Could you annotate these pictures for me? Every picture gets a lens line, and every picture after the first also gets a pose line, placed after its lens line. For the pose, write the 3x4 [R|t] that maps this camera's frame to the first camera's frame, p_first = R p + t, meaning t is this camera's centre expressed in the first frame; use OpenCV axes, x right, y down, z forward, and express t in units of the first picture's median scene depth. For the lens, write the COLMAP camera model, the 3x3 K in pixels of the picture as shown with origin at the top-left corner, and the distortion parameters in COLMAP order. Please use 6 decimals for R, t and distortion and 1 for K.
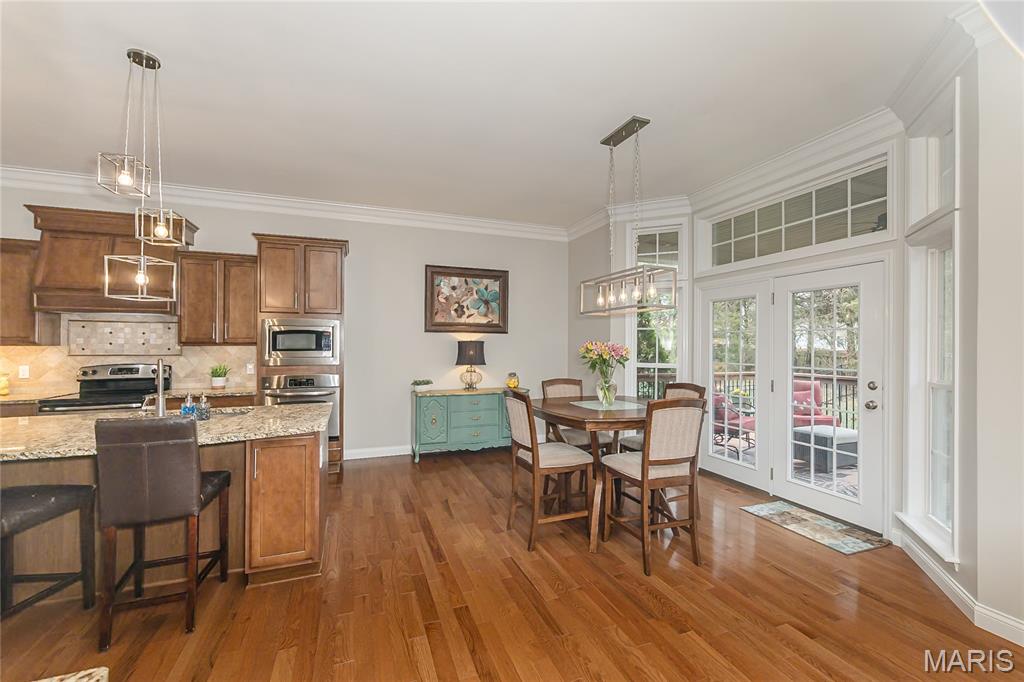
lens RADIAL K [[422.1, 0, 520.2], [0, 422.1, 343.0], [0, 0, 1]] dist [-0.007577, 0.001500]
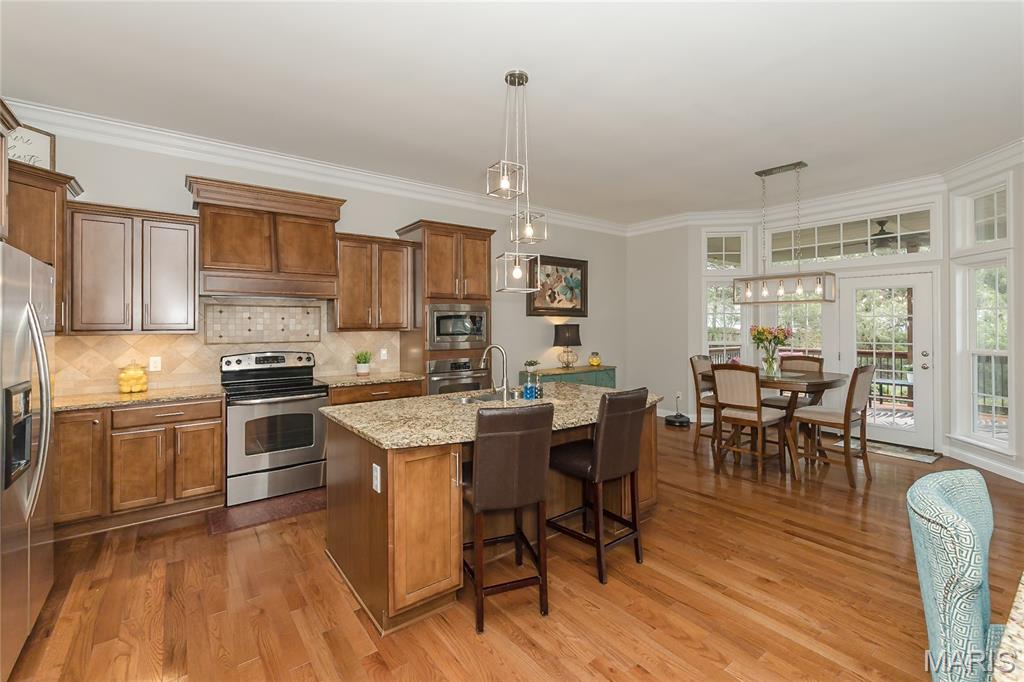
lens RADIAL K [[436.2, 0, 522.9], [0, 436.2, 323.5], [0, 0, 1]] dist [-0.005618, 0.000987]
pose [[0.959208, -0.004600, 0.282663, -0.662638], [0.003866, 0.999988, 0.003155, -0.013017], [-0.282674, -0.001934, 0.959214, -0.069448]]
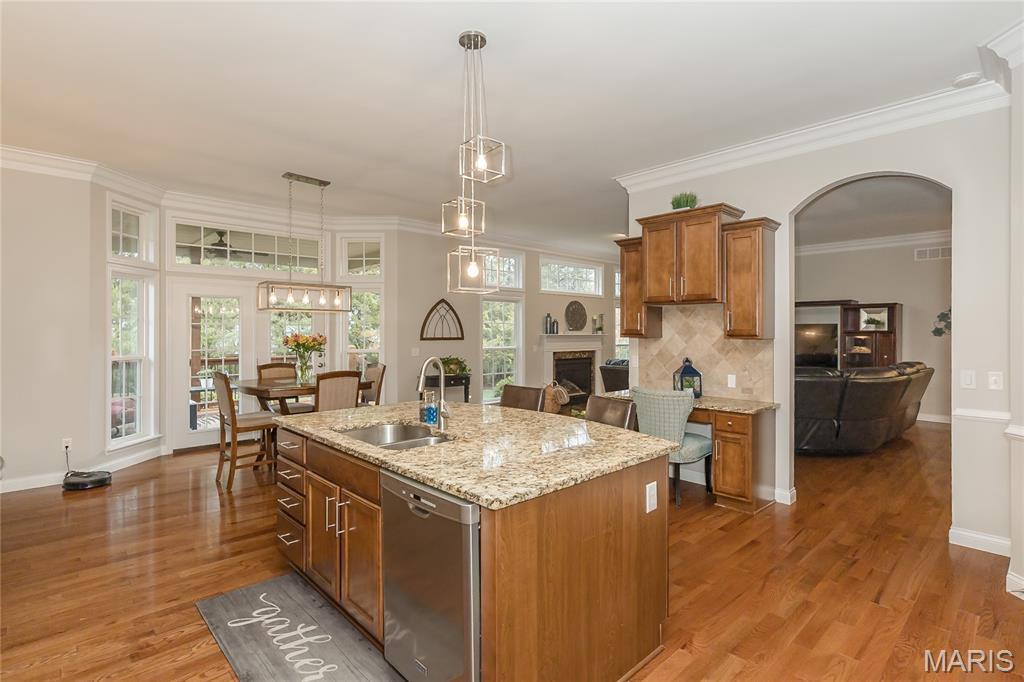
lens RADIAL K [[501.7, 0, 507.4], [0, 501.7, 337.3], [0, 0, 1]] dist [-0.007829, -0.002416]
pose [[-0.336961, -0.013748, 0.941418, -1.082684], [-0.002984, 0.999904, 0.013534, -0.011457], [-0.941514, 0.001751, -0.336969, 0.669417]]
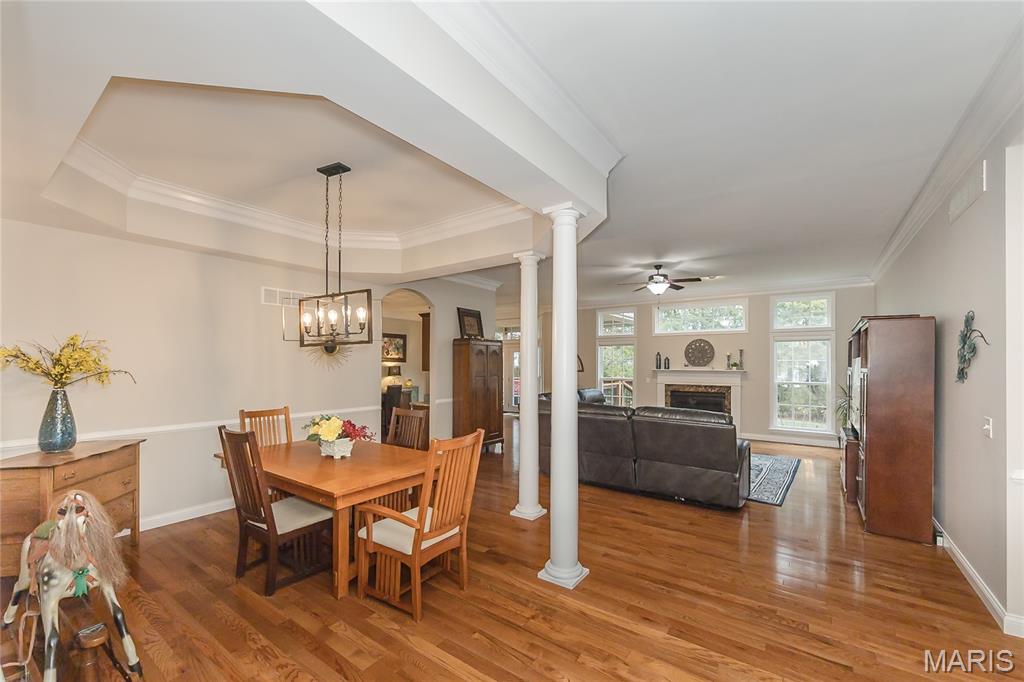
lens RADIAL K [[422.1, 0, 469.3], [0, 422.1, 359.1], [0, 0, 1]] dist [-0.007577, 0.001500]
pose [[0.881489, 0.002543, 0.472197, -1.018341], [0.000485, 0.999980, -0.006291, -0.033375], [-0.472204, 0.005775, 0.881470, -1.463852]]
